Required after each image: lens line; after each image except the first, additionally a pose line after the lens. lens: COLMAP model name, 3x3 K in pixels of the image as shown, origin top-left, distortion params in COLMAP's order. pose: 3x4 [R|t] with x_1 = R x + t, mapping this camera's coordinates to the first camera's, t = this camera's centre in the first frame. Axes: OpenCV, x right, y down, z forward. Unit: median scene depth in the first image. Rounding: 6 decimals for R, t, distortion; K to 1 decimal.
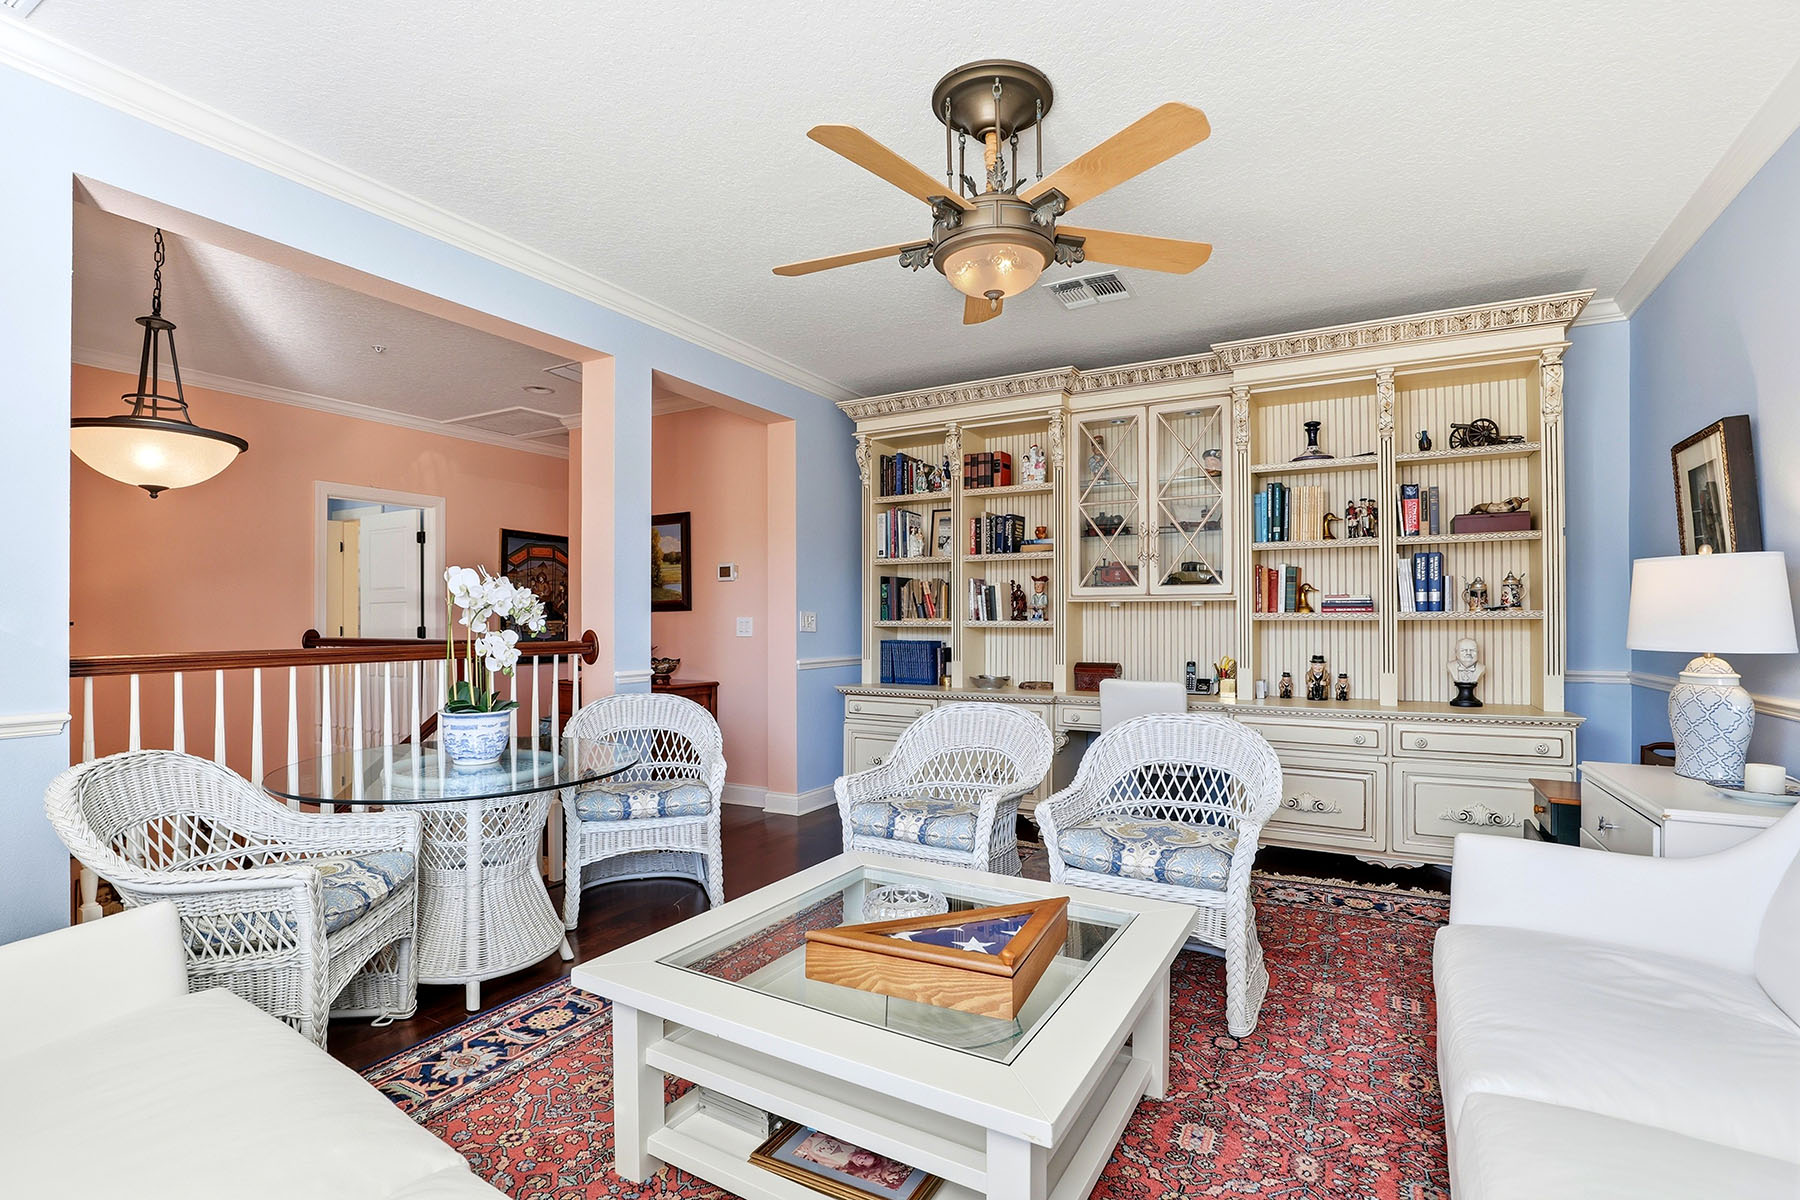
lens RADIAL K [[832.1, 0, 898.7], [0, 832.1, 607.0], [0, 0, 1]] dist [-0.028870, 0.000306]
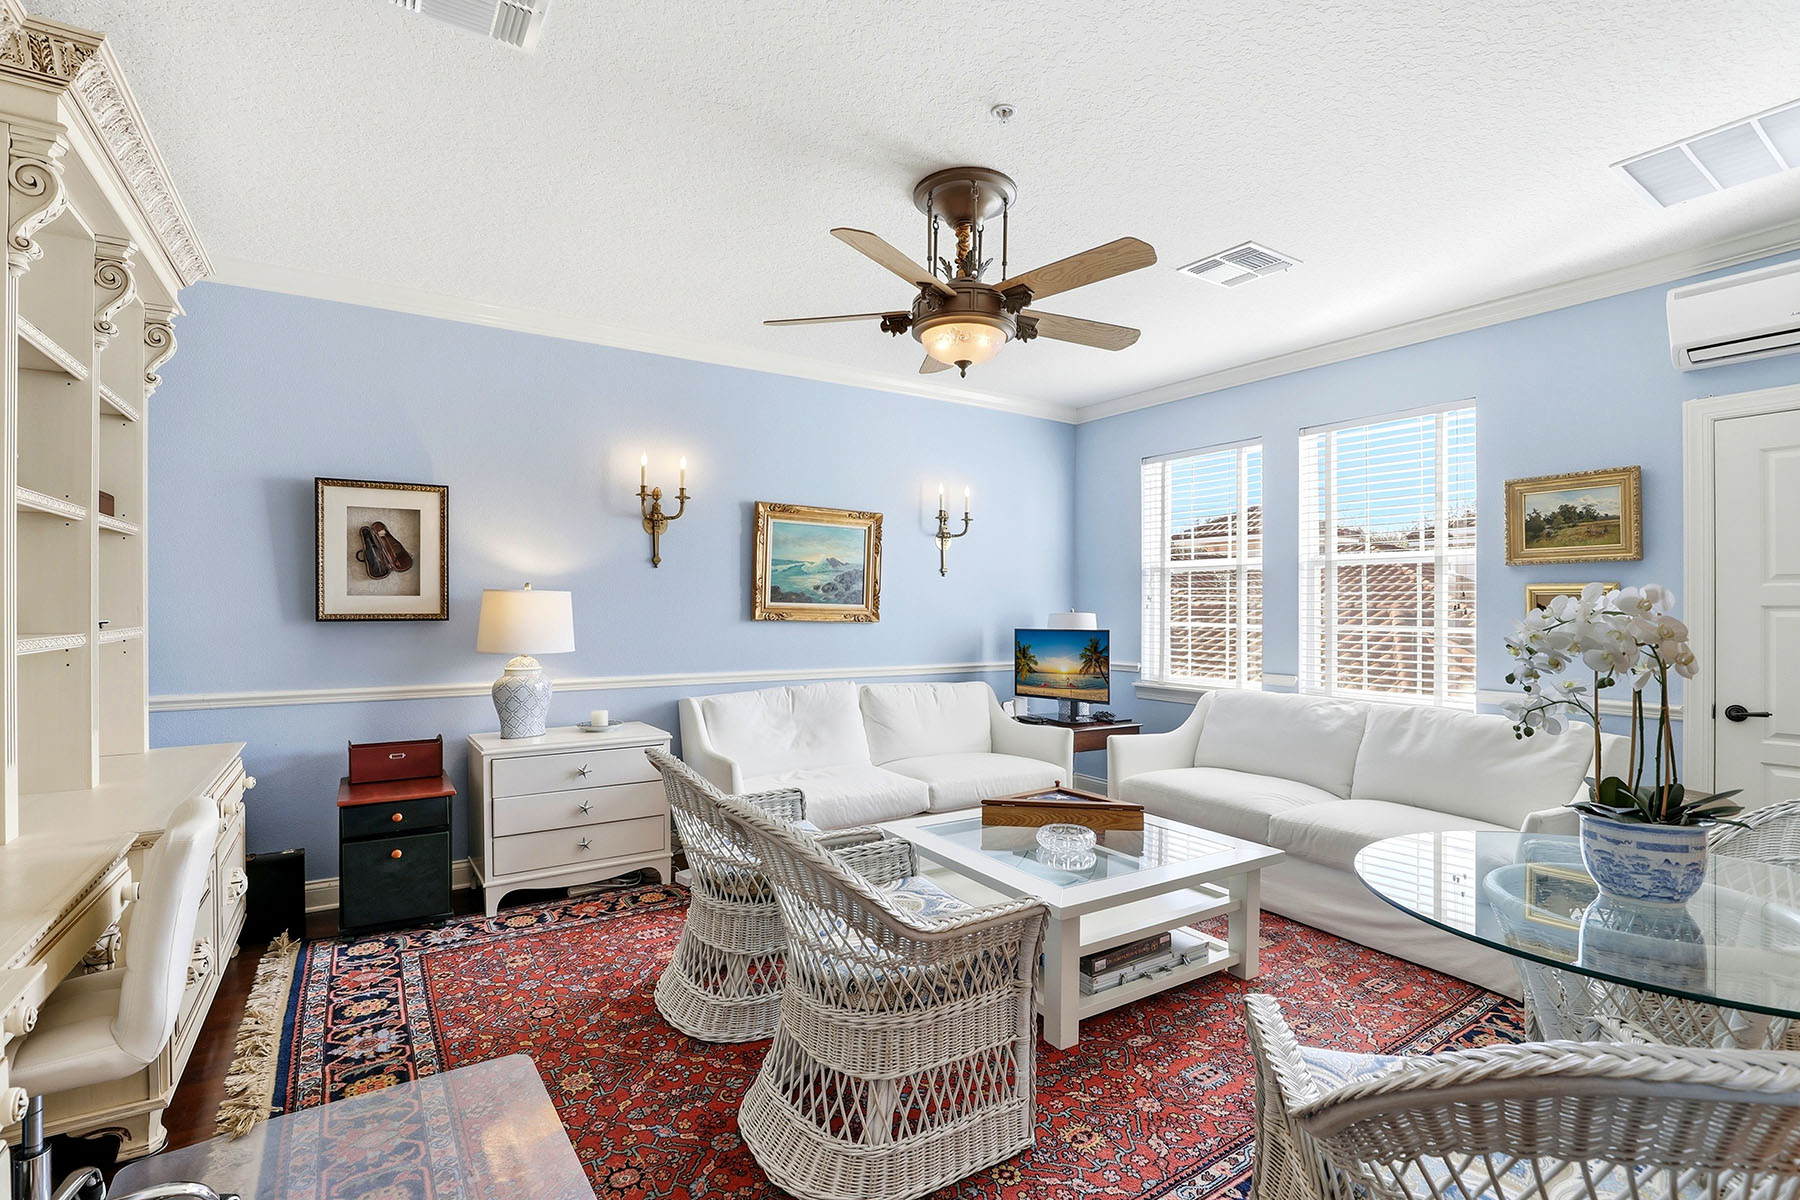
lens RADIAL K [[832.1, 0, 898.7], [0, 832.1, 607.0], [0, 0, 1]] dist [-0.028870, 0.000306]
pose [[-0.888842, -0.000473, 0.458214, -0.245885], [-0.007152, 0.999892, -0.012841, -0.014053], [-0.458159, -0.014690, -0.888749, 1.462619]]
